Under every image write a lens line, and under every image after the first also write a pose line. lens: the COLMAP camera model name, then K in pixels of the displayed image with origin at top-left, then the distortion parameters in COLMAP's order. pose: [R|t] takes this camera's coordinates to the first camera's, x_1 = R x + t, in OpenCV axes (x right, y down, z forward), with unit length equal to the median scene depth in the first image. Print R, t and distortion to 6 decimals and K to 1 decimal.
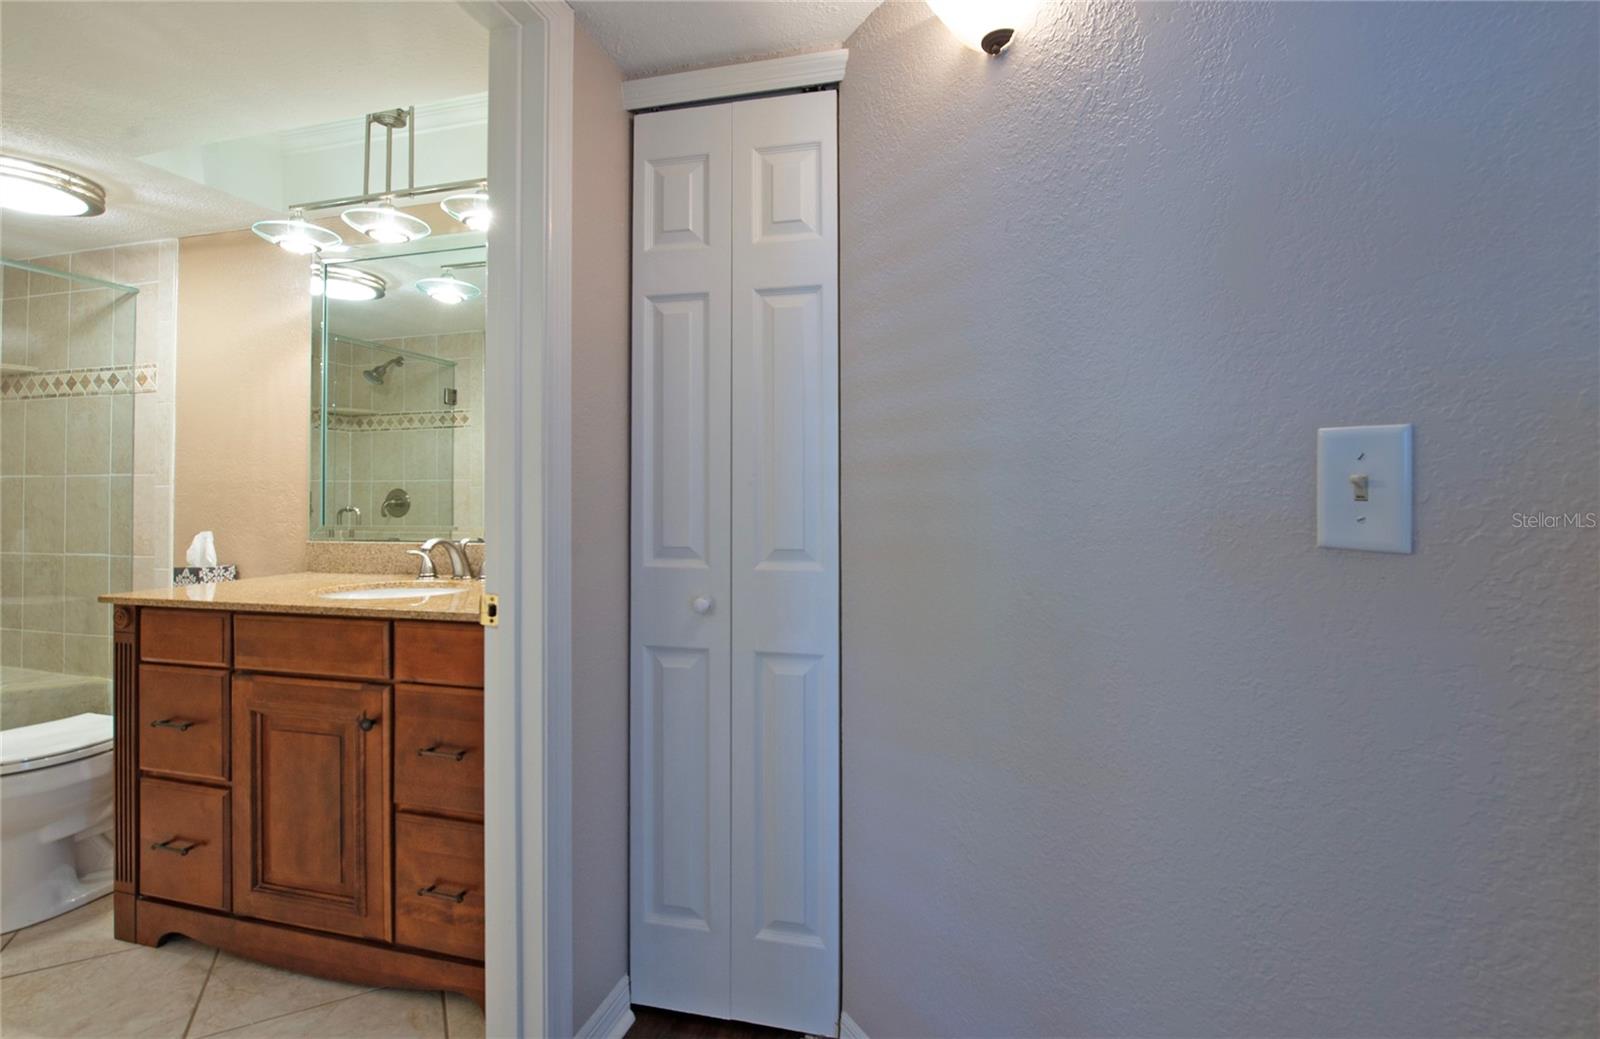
lens RADIAL K [[687.0, 0, 848.0], [0, 687.0, 497.7], [0, 0, 1]] dist [-0.014848, -0.000745]
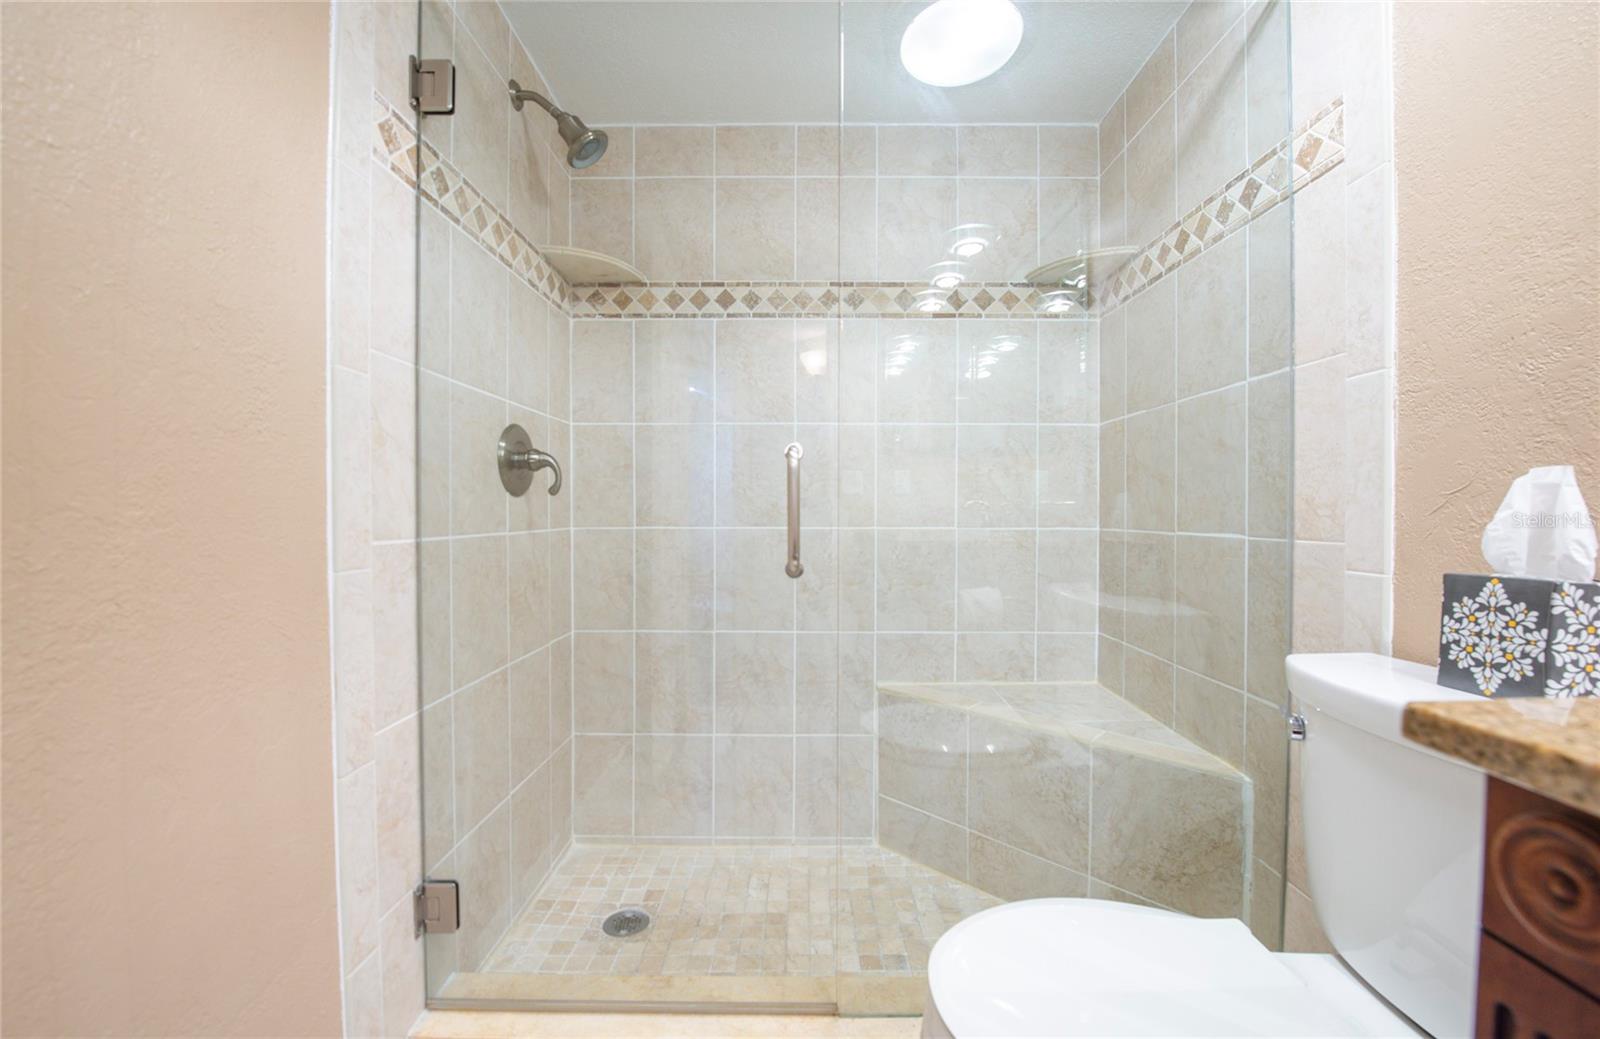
lens RADIAL K [[648.3, 0, 800.3], [0, 648.3, 514.2], [0, 0, 1]] dist [-0.025532, -0.000186]
pose [[0.209435, 0.002915, -0.977818, -0.703381], [0.006801, 0.999967, 0.004438, 0.064707], [0.977799, -0.007580, 0.209409, 0.575590]]
